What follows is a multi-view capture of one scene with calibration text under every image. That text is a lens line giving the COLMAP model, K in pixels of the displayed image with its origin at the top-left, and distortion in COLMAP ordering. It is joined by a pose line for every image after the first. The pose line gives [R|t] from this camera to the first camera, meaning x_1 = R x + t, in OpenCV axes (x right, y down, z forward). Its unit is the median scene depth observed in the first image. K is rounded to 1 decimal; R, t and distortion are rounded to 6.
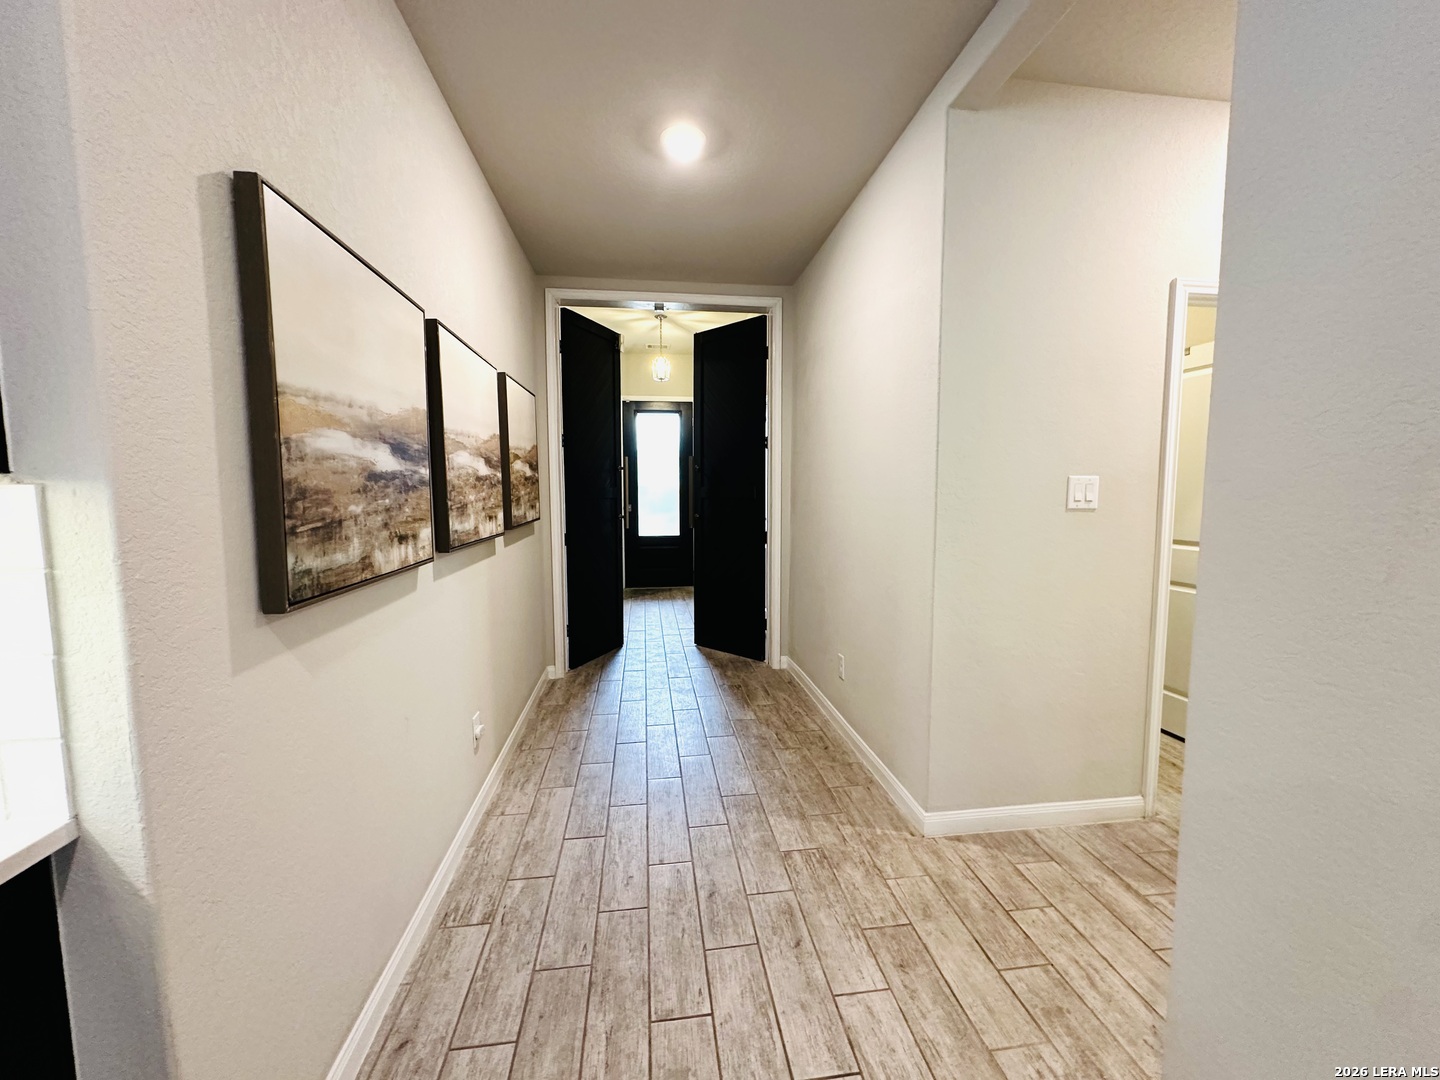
lens RADIAL K [[570.3, 0, 714.8], [0, 570.3, 539.1], [0, 0, 1]] dist [0.001143, -0.000197]
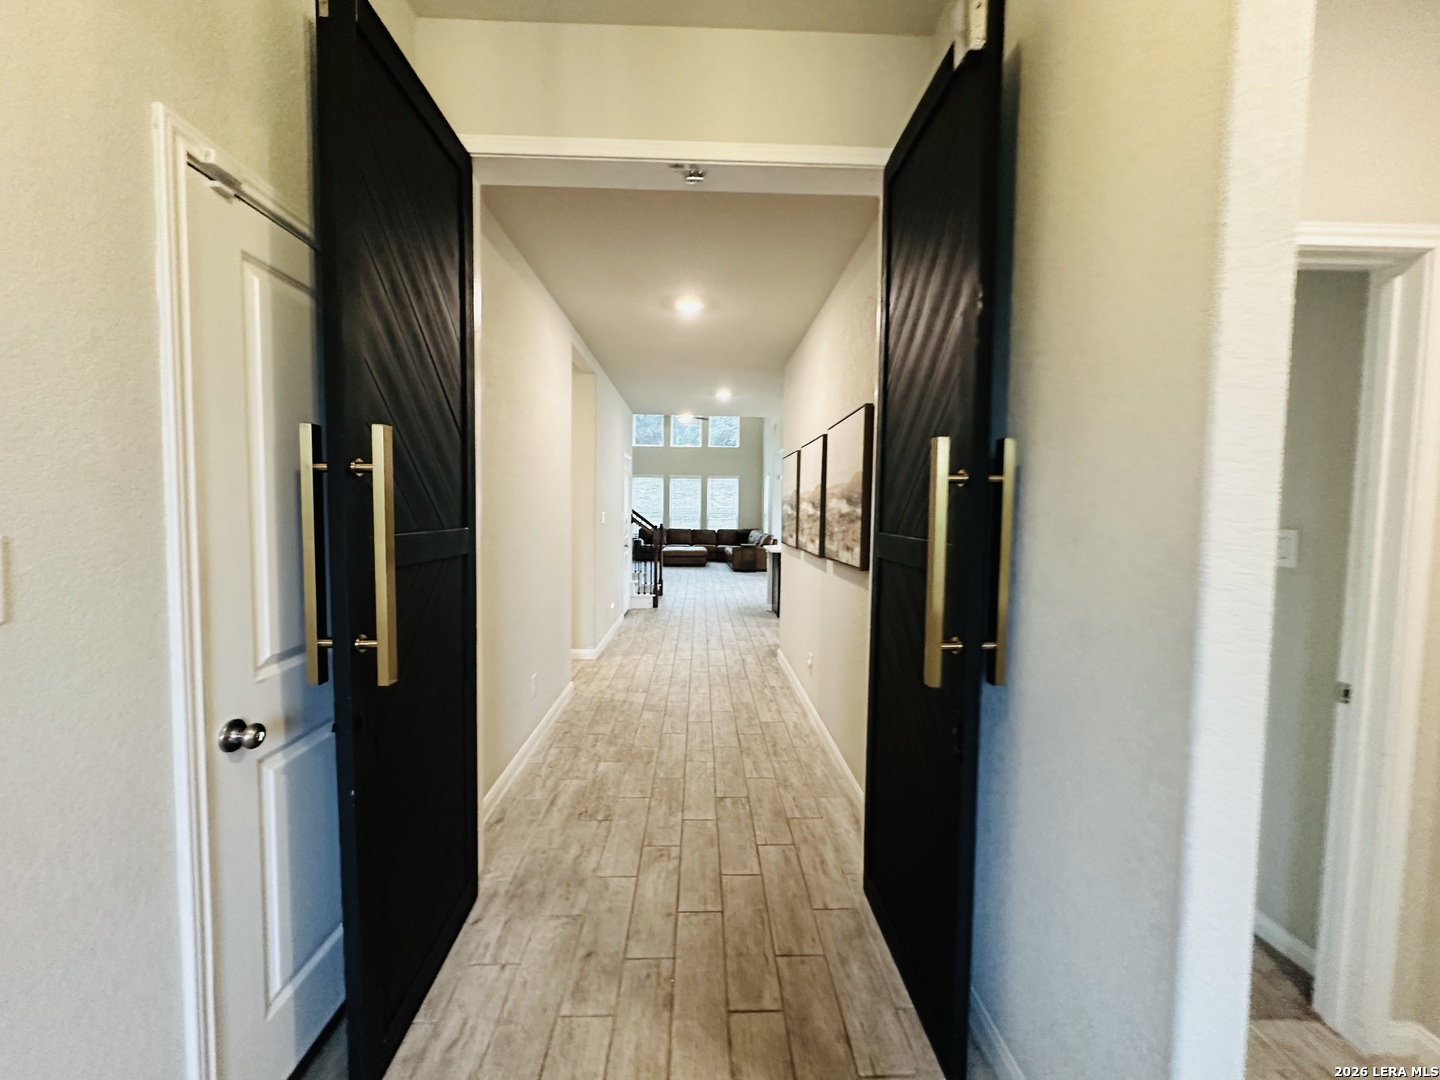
lens RADIAL K [[570.3, 0, 718.6], [0, 570.3, 538.8], [0, 0, 1]] dist [0.001143, -0.000197]
pose [[-0.995825, -0.015102, 0.090028, -0.269466], [-0.002004, 0.989599, 0.143839, -0.255045], [-0.091264, 0.143058, -0.985498, 2.453205]]
